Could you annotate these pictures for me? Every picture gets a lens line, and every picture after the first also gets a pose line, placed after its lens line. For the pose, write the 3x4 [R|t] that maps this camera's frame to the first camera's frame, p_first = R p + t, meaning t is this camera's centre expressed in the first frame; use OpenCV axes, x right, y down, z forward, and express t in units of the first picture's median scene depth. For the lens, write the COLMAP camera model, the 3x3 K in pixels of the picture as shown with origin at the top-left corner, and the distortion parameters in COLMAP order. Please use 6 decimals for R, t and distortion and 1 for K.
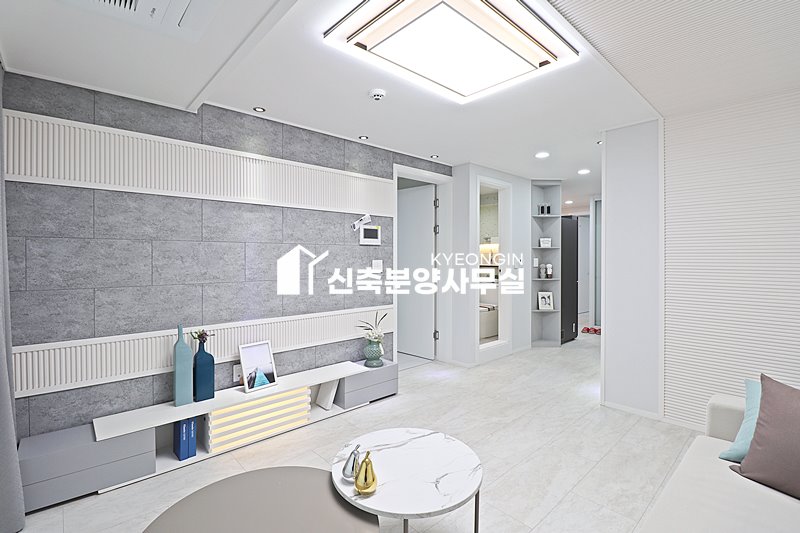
lens RADIAL K [[372.4, 0, 398.2], [0, 372.4, 257.3], [0, 0, 1]] dist [0.001609, -0.014102]
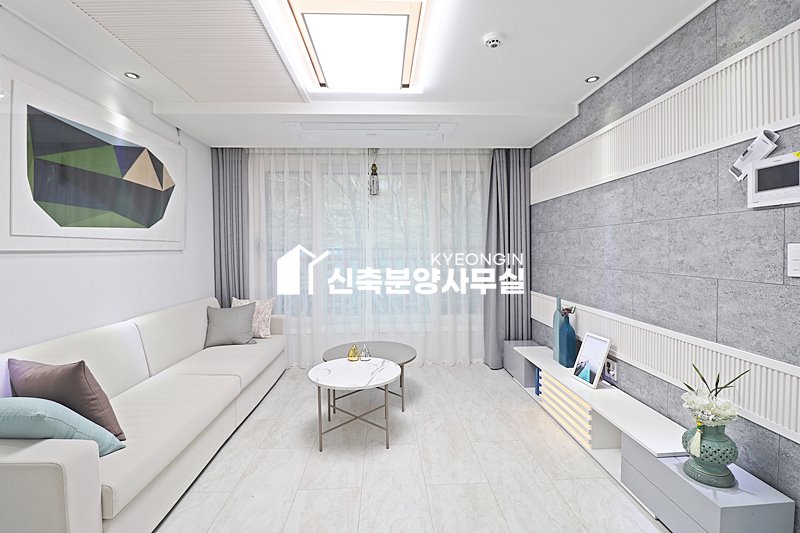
lens RADIAL K [[372.4, 0, 398.2], [0, 372.4, 257.3], [0, 0, 1]] dist [0.001609, -0.014102]
pose [[-0.646564, 0.020323, -0.762589, 0.566877], [0.005369, 0.999742, 0.022091, 0.013103], [0.762841, 0.010189, -0.646506, 1.102290]]
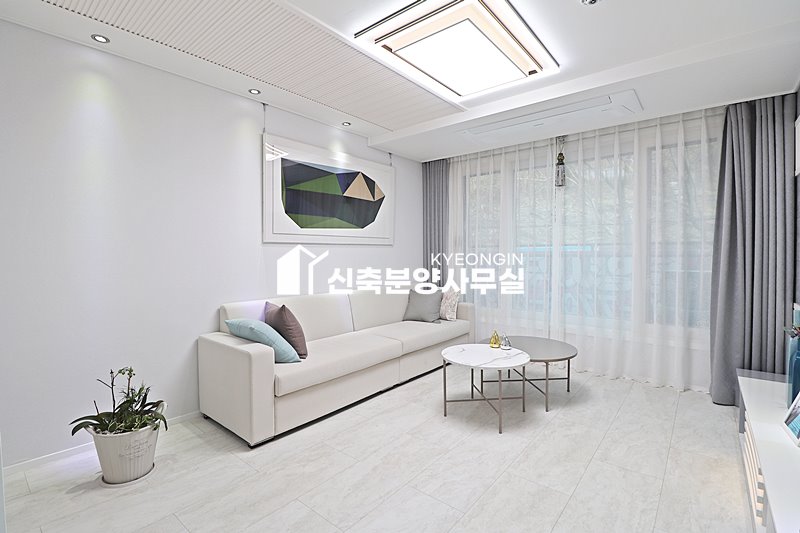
lens RADIAL K [[372.4, 0, 398.2], [0, 372.4, 257.3], [0, 0, 1]] dist [0.001609, -0.014102]
pose [[-0.990933, 0.003956, -0.134296, 0.326545], [0.001828, 0.999871, 0.015960, 0.037620], [0.134342, 0.015570, -0.990813, 1.335462]]
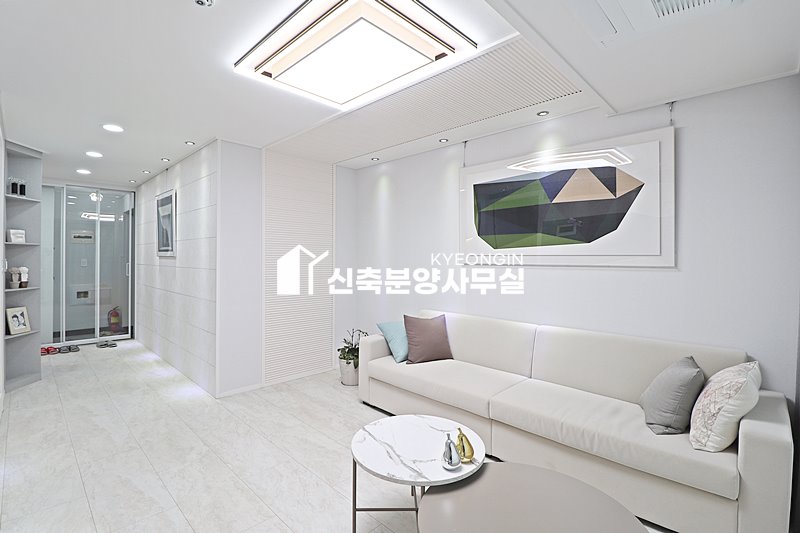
lens RADIAL K [[372.4, 0, 398.2], [0, 372.4, 257.3], [0, 0, 1]] dist [0.001609, -0.014102]
pose [[-0.053995, 0.002545, 0.998538, -0.554101], [-0.003734, 0.999989, -0.002750, -0.001960], [-0.998534, -0.003877, -0.053985, 0.567602]]
